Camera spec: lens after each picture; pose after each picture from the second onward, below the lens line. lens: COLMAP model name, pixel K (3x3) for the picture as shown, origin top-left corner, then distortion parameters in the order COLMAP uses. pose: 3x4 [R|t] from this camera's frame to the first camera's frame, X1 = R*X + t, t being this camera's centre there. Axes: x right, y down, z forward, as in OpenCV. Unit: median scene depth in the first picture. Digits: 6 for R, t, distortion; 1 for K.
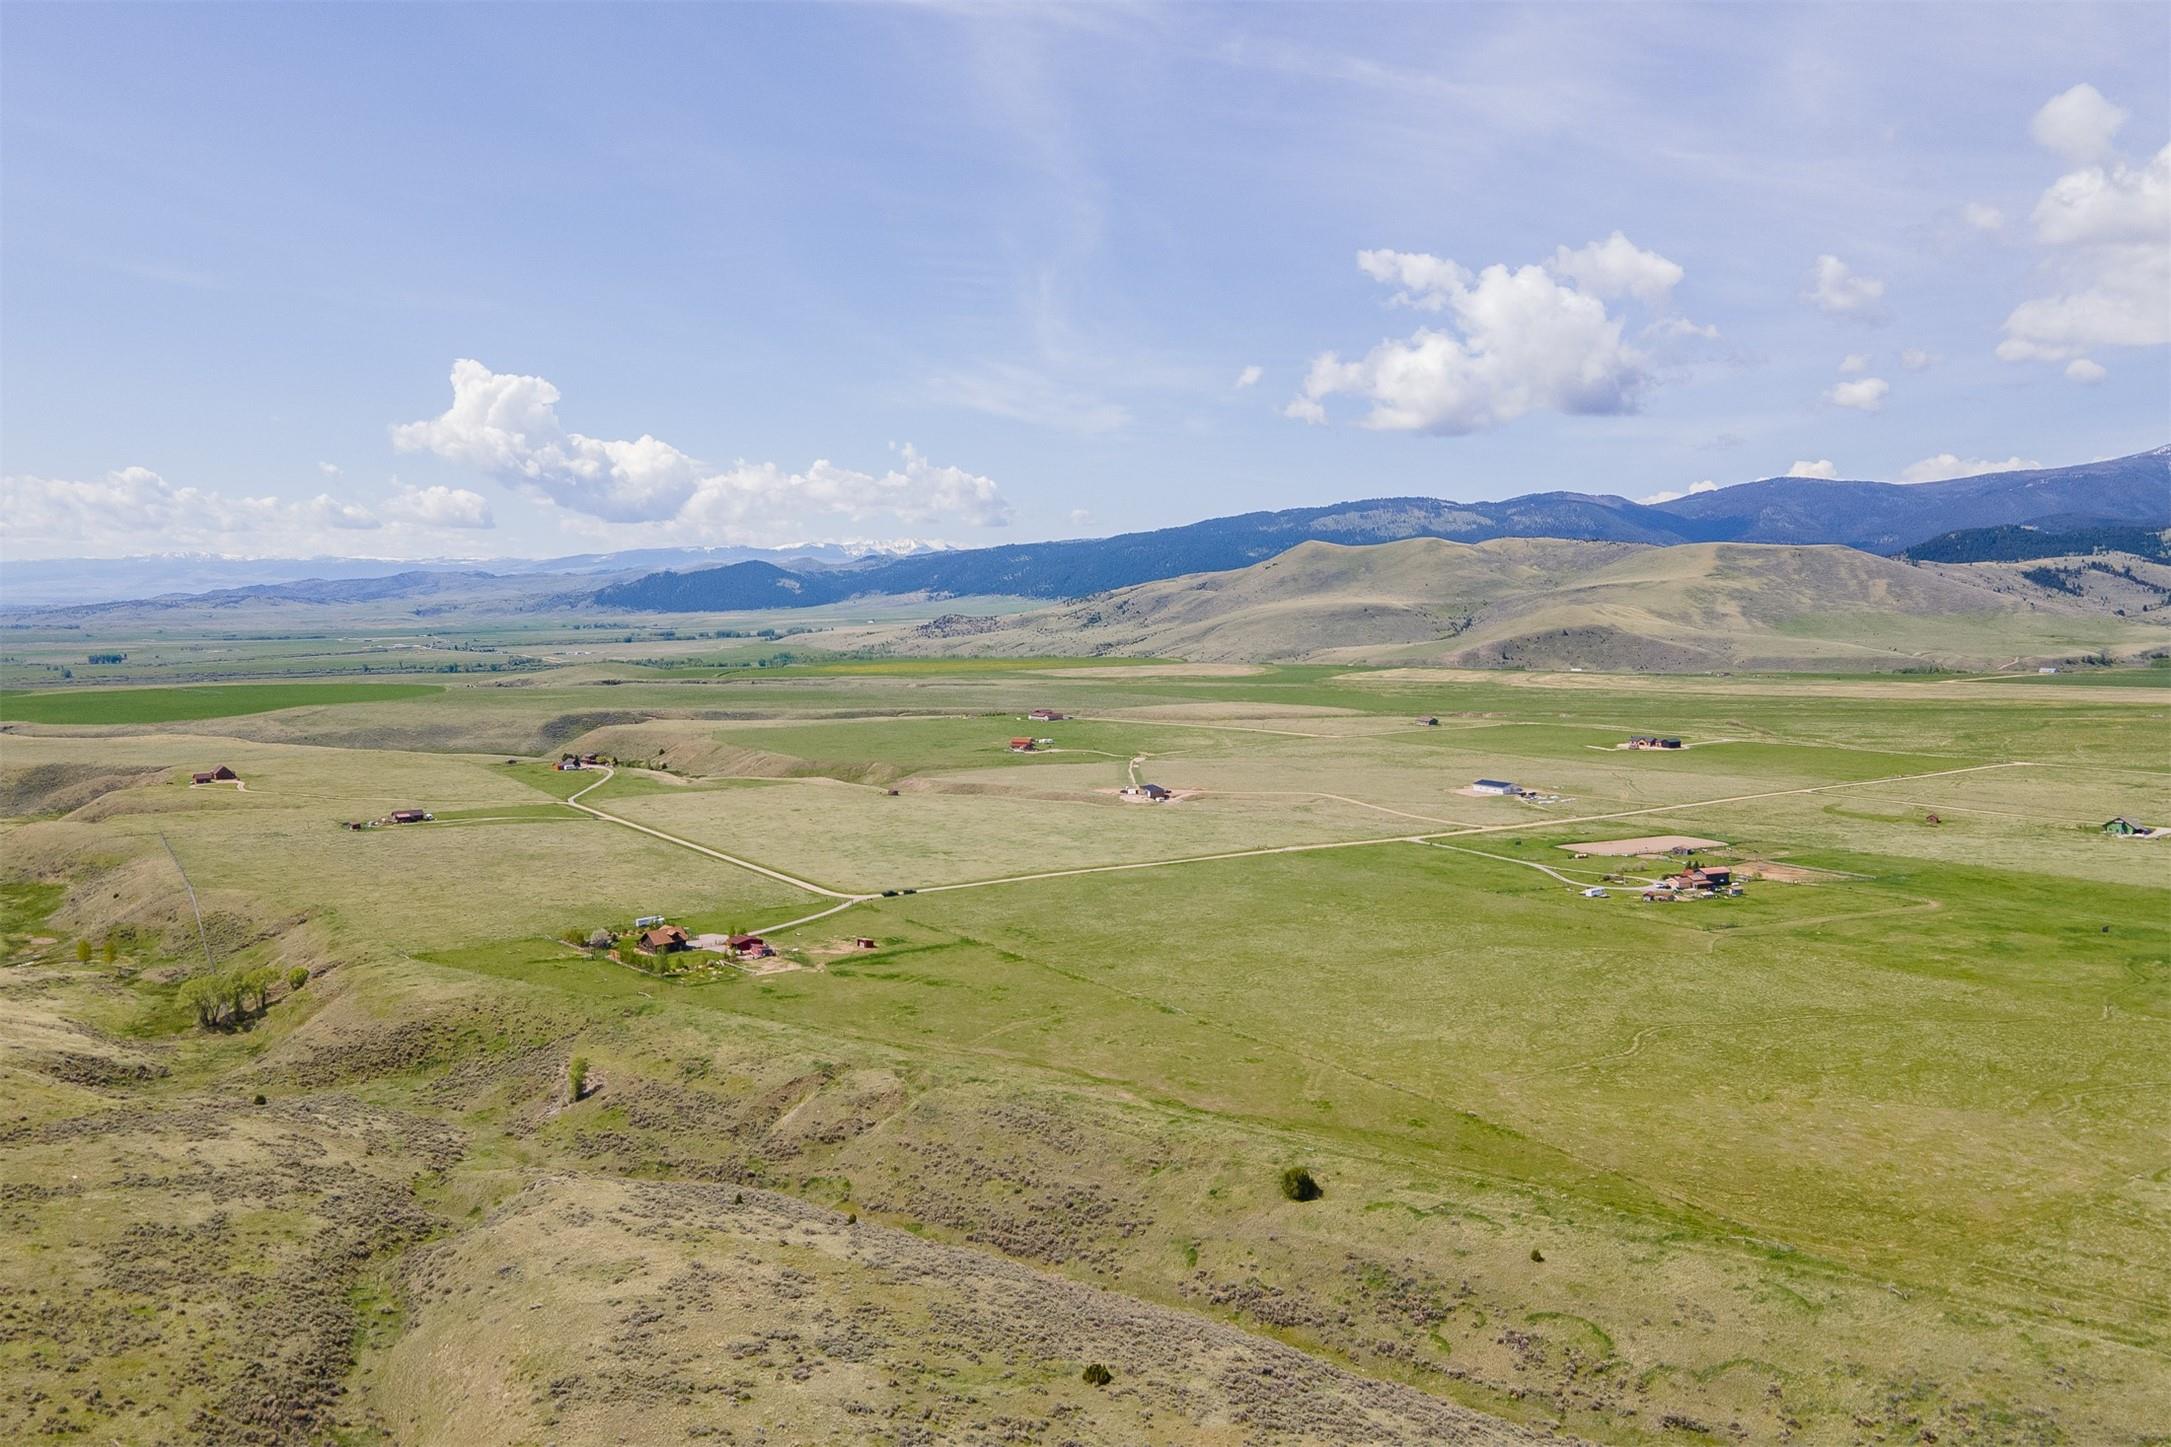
lens RADIAL K [[1568.3, 0, 1074.1], [0, 1568.3, 808.2], [0, 0, 1]] dist [0.030513, 0.036111]
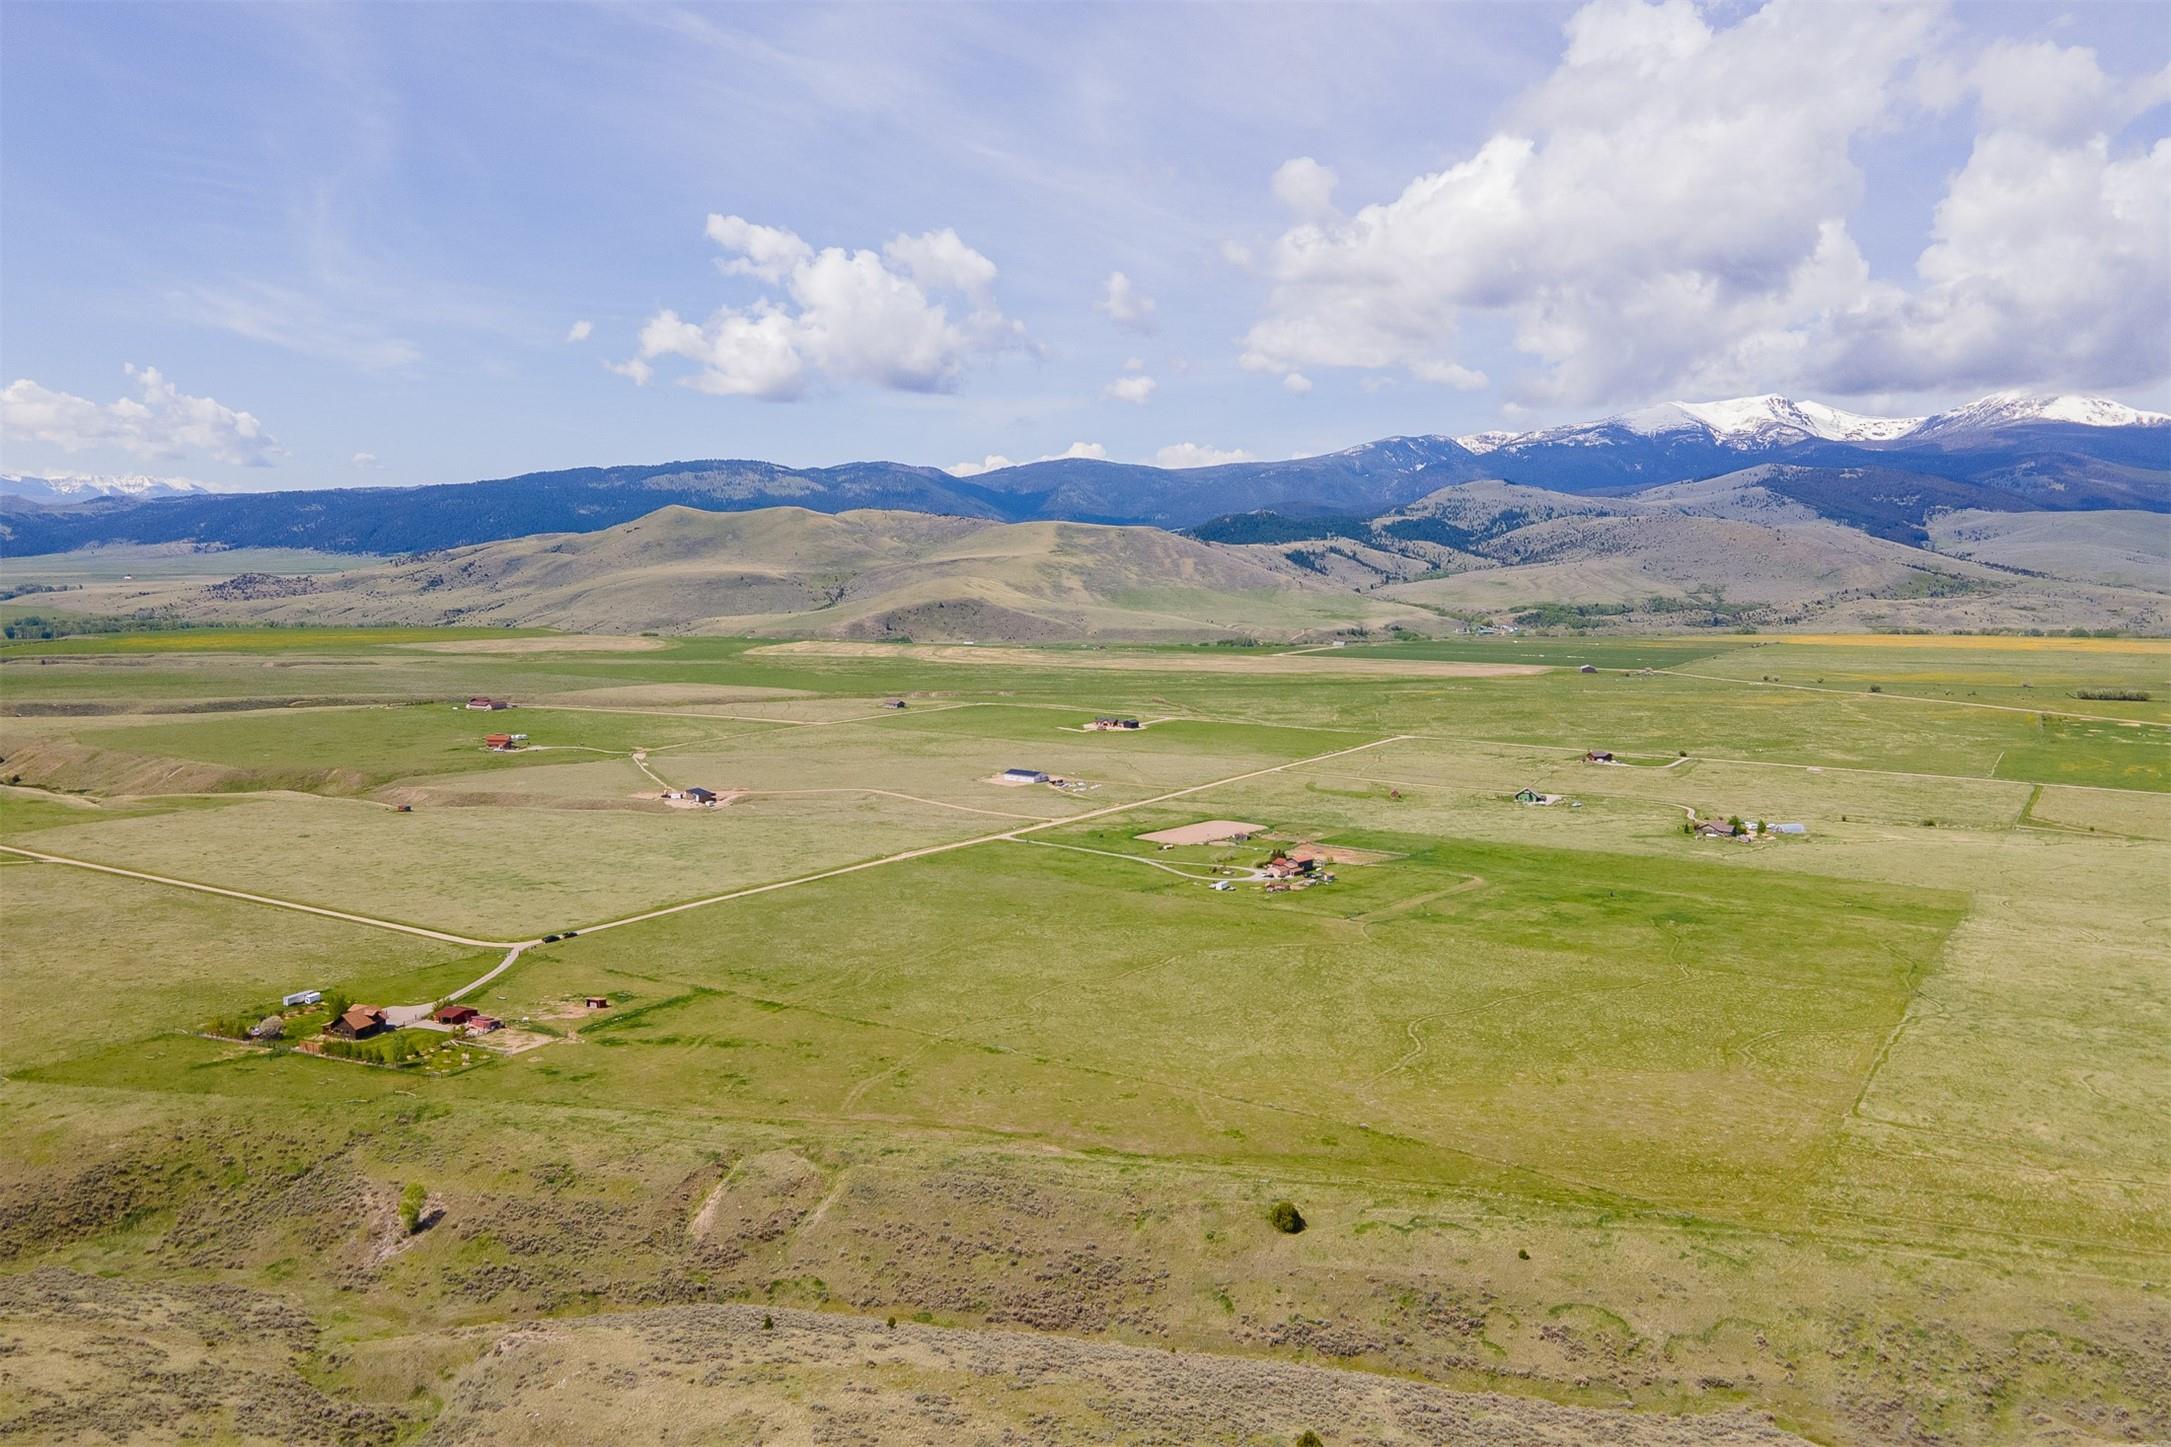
lens RADIAL K [[1568.3, 0, 1074.3], [0, 1568.3, 723.6], [0, 0, 1]] dist [0.030513, 0.036111]
pose [[0.917207, -0.024936, 0.397629, -0.199165], [0.036825, 0.999073, -0.022290, -0.039683], [-0.396705, 0.035087, 0.917275, 0.023363]]
